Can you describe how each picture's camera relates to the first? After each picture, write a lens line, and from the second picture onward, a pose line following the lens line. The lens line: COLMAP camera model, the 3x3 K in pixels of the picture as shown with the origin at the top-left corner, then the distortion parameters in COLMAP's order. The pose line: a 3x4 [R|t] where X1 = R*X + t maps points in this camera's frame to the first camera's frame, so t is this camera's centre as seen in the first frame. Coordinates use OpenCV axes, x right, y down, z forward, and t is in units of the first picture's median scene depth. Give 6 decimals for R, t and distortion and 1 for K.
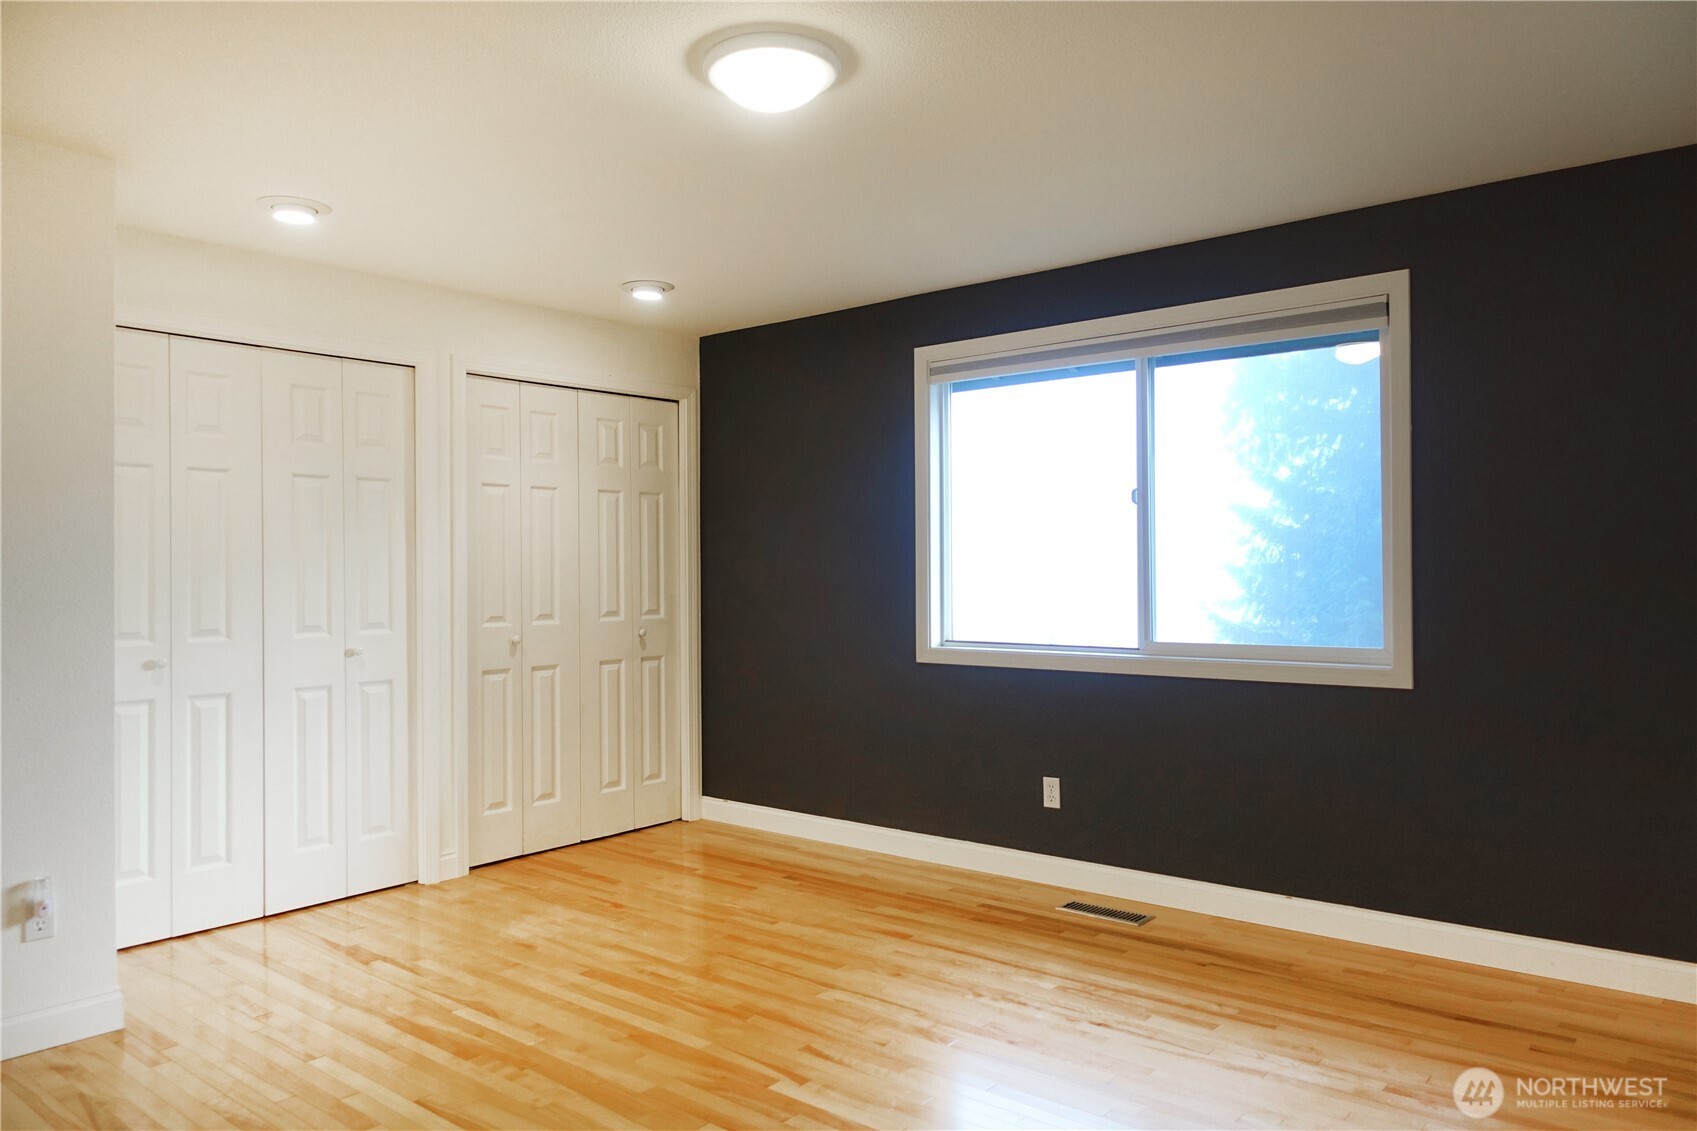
lens RADIAL K [[1215.9, 0, 913.1], [0, 1215.9, 570.4], [0, 0, 1]] dist [-0.003363, 0.002599]
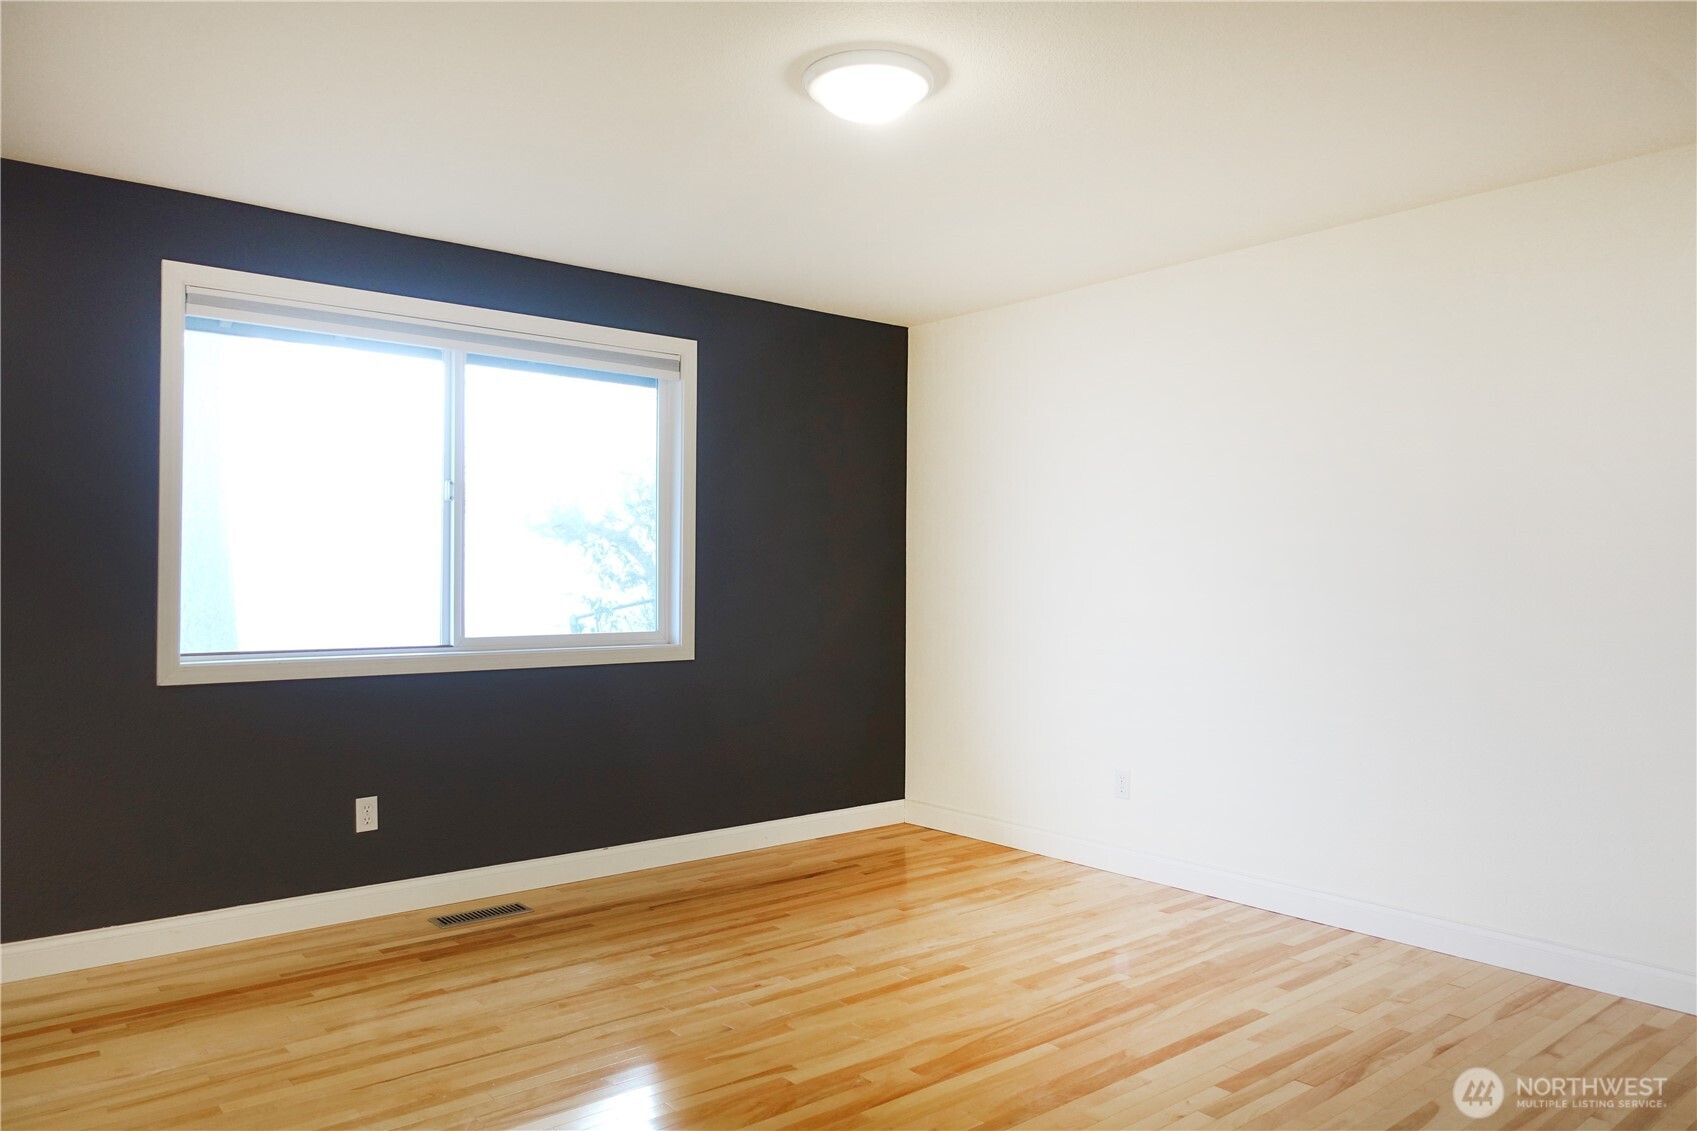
lens RADIAL K [[1215.9, 0, 839.0], [0, 1215.9, 568.1], [0, 0, 1]] dist [-0.003363, 0.002599]
pose [[0.168425, 0.009655, 0.985667, -0.798331], [-0.012010, 0.999898, -0.007742, 0.005854], [-0.985641, -0.010534, 0.168524, 0.577099]]
